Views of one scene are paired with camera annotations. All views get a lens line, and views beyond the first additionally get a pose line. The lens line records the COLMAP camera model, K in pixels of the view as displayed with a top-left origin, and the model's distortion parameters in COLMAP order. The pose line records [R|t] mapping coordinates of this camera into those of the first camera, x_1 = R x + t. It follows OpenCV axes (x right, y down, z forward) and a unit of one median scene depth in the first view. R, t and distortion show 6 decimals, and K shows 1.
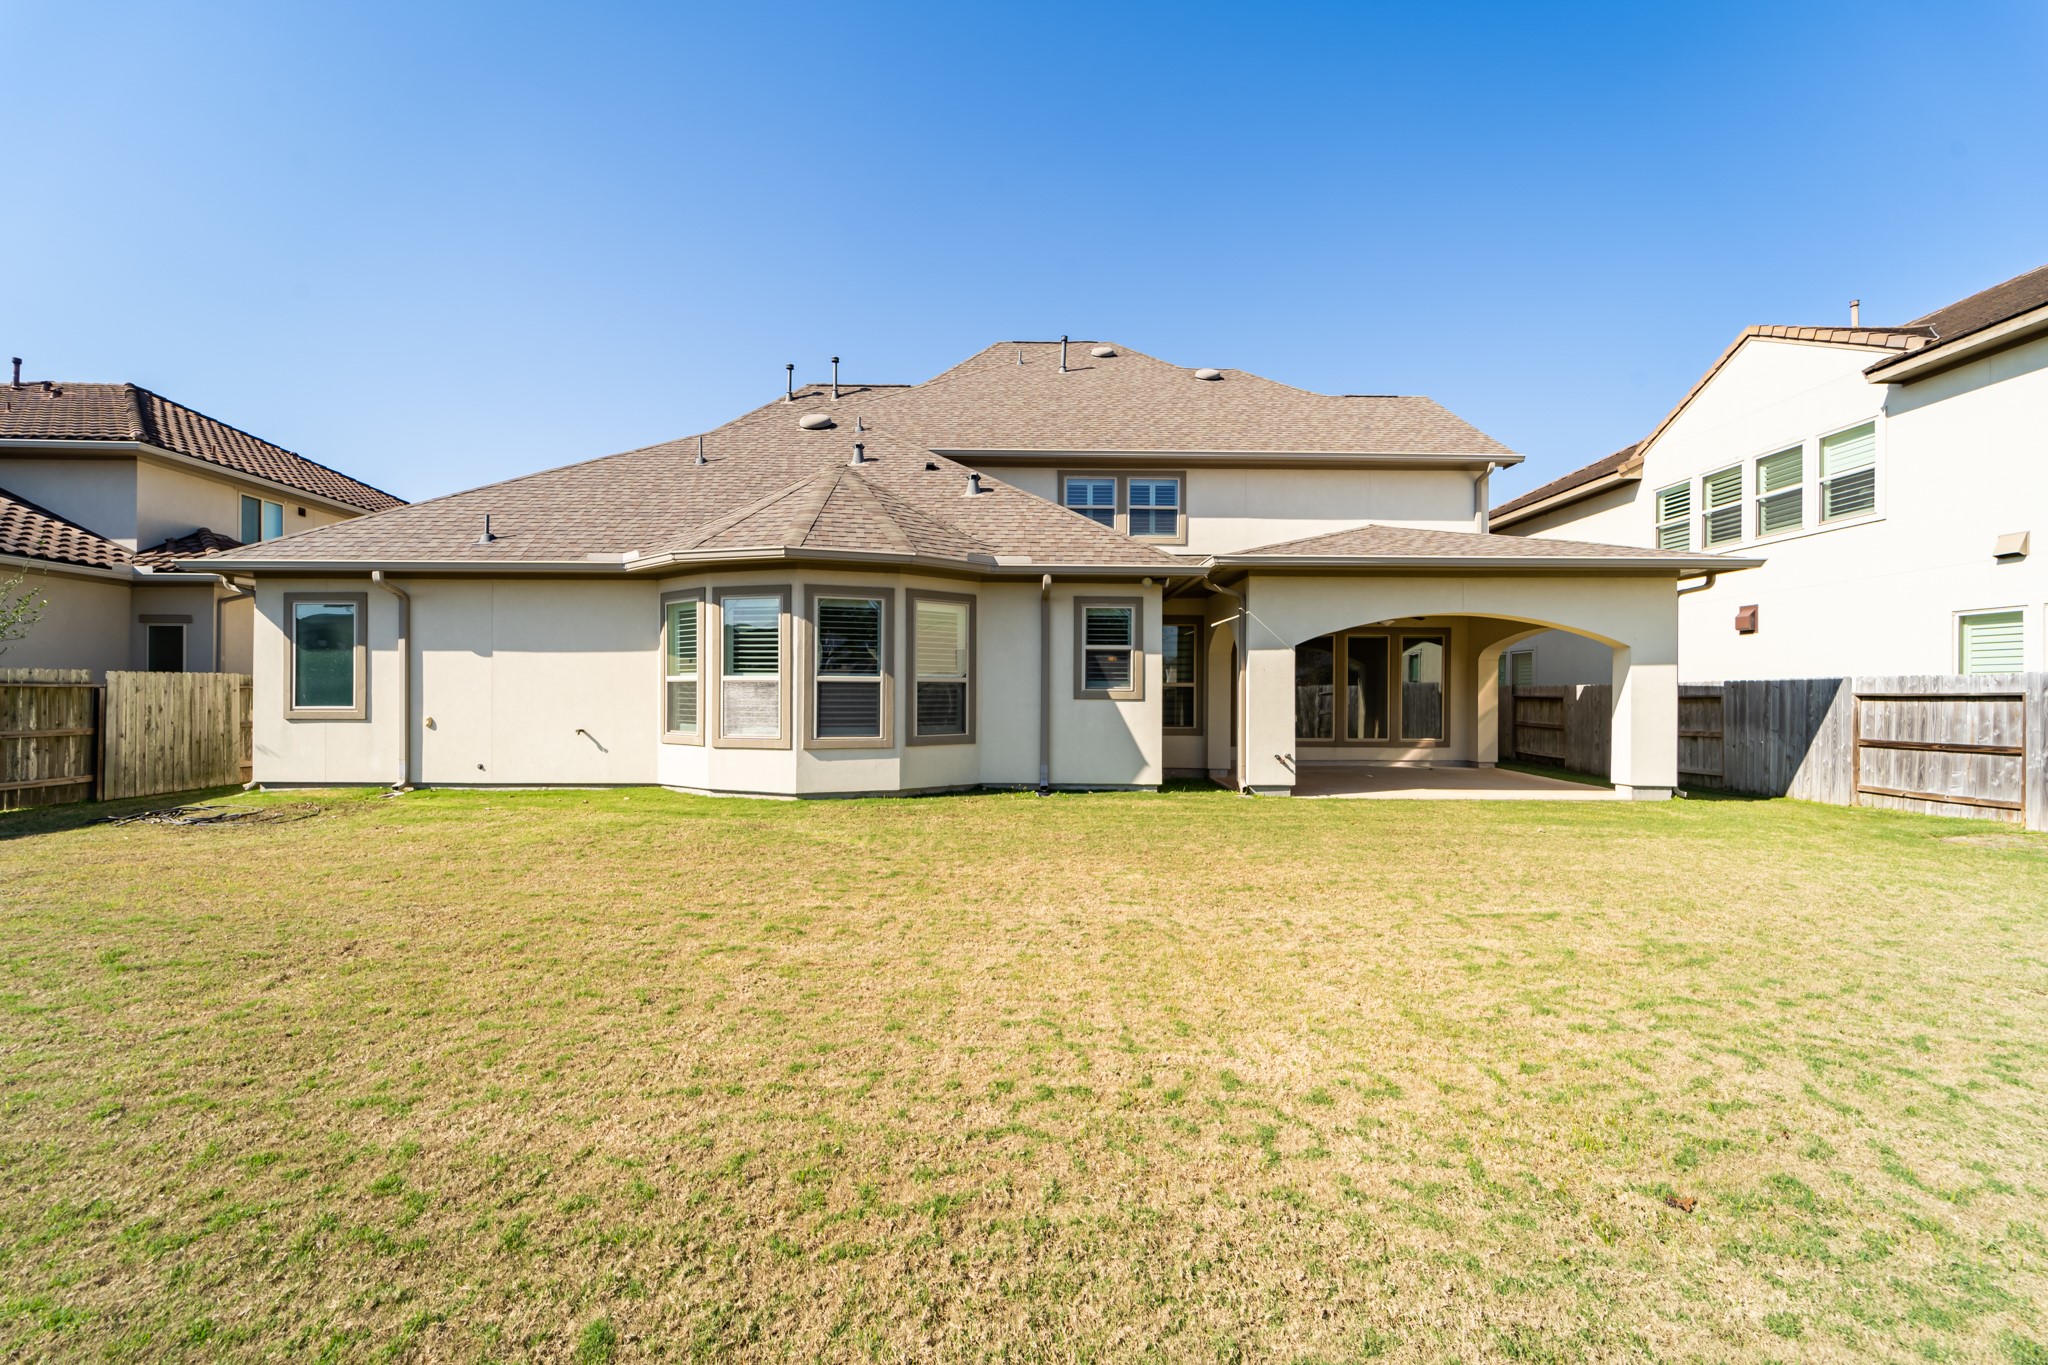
lens RADIAL K [[825.1, 0, 1026.5], [0, 825.1, 690.5], [0, 0, 1]] dist [-0.000515, -0.000158]
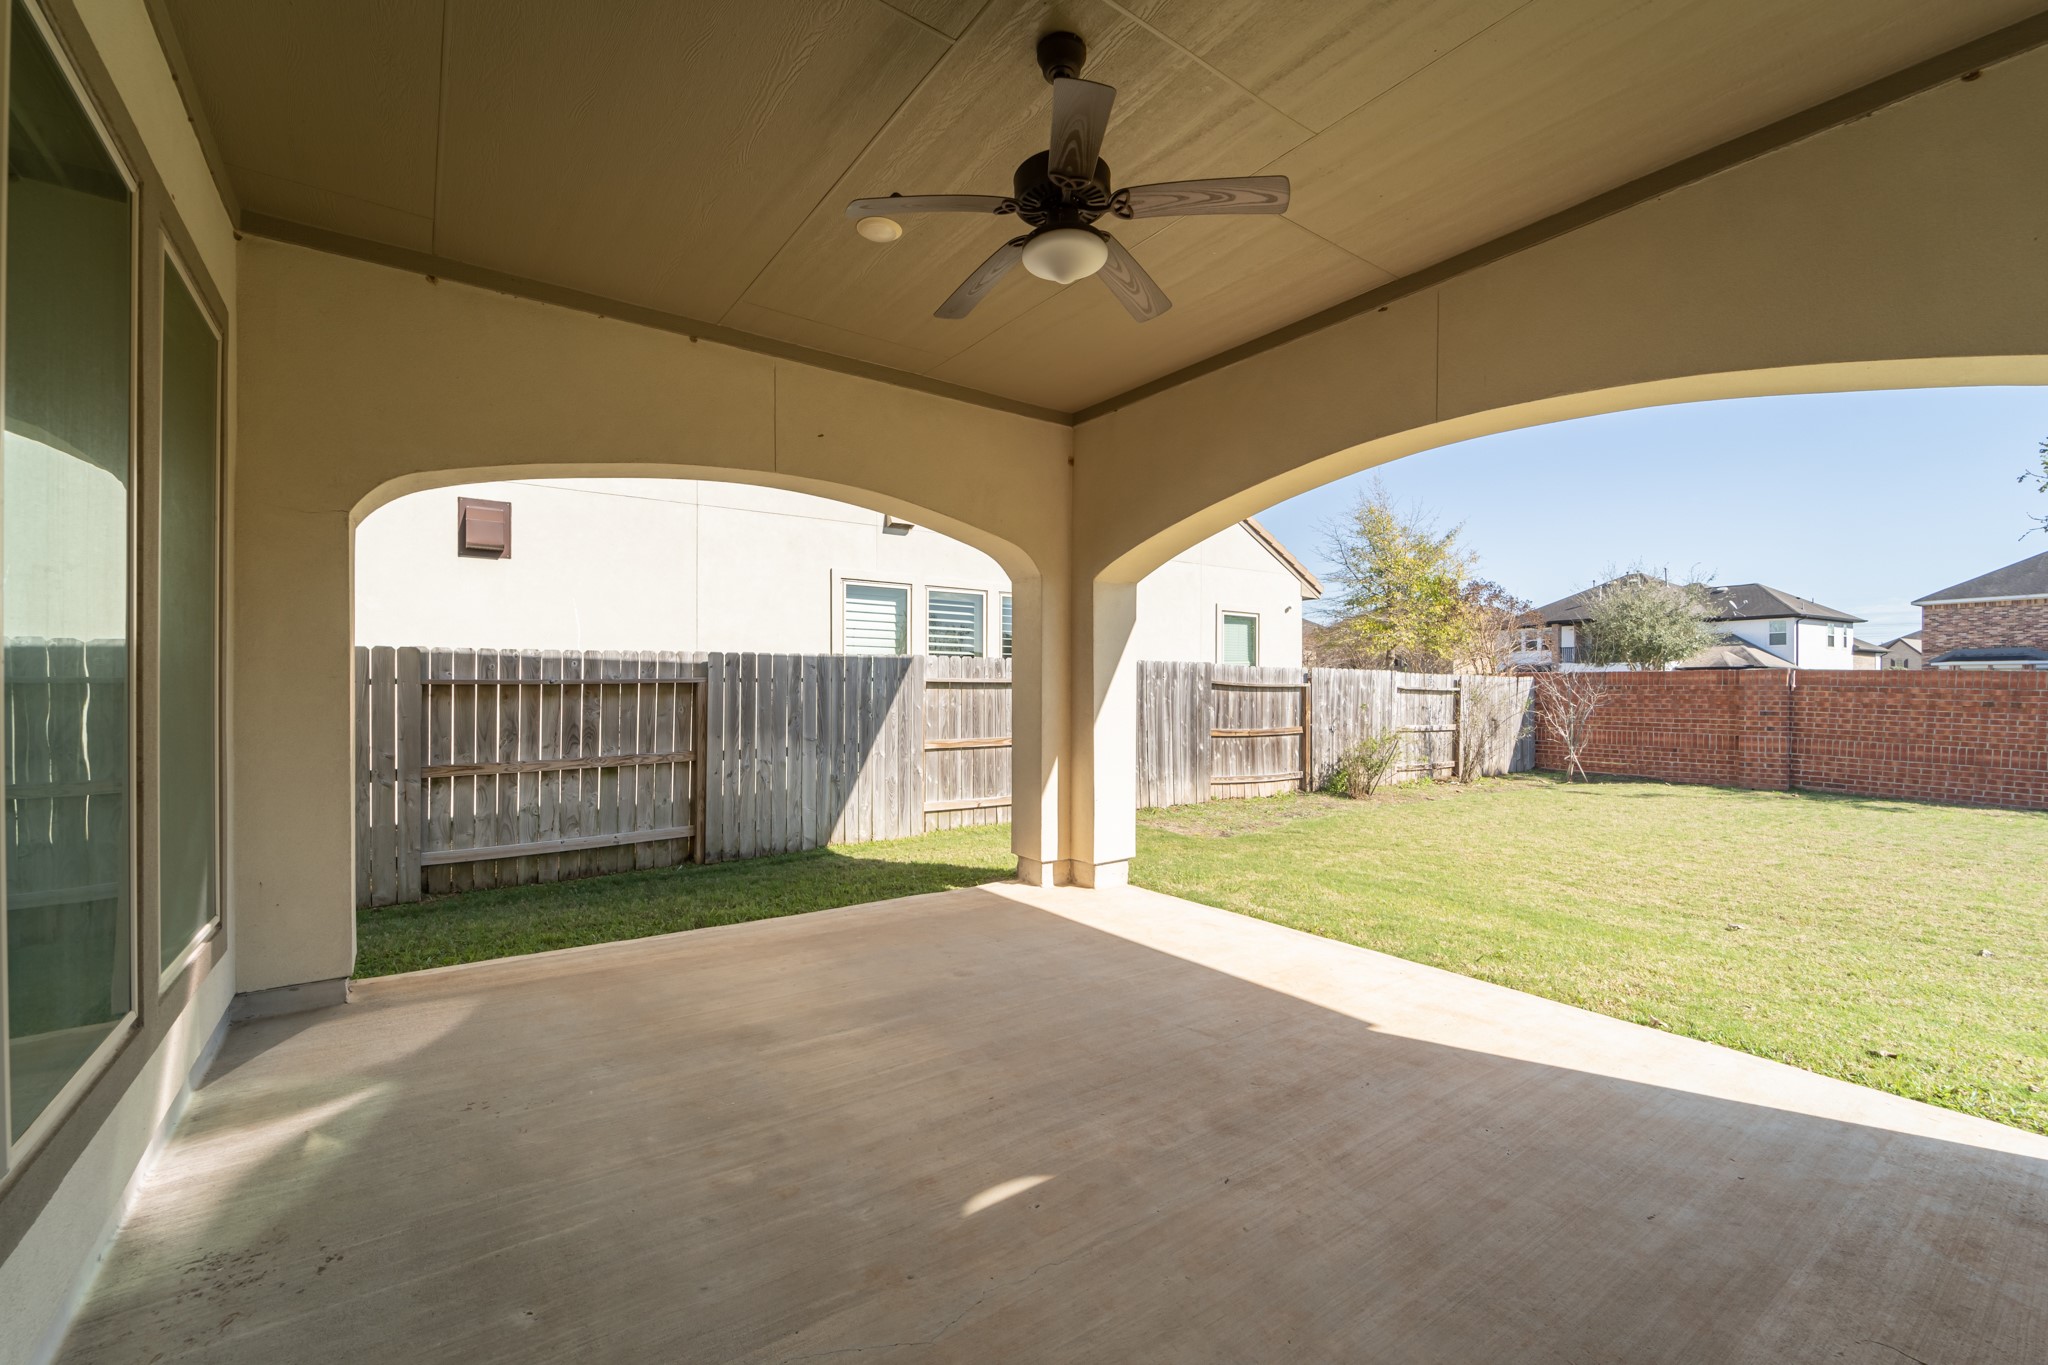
lens RADIAL K [[825.1, 0, 1026.5], [0, 825.1, 690.5], [0, 0, 1]] dist [-0.000515, -0.000158]
pose [[-0.577365, -0.014564, 0.816357, 0.333942], [-0.012406, 0.999882, 0.009064, 0.005806], [-0.816392, -0.004895, -0.577477, 1.245412]]
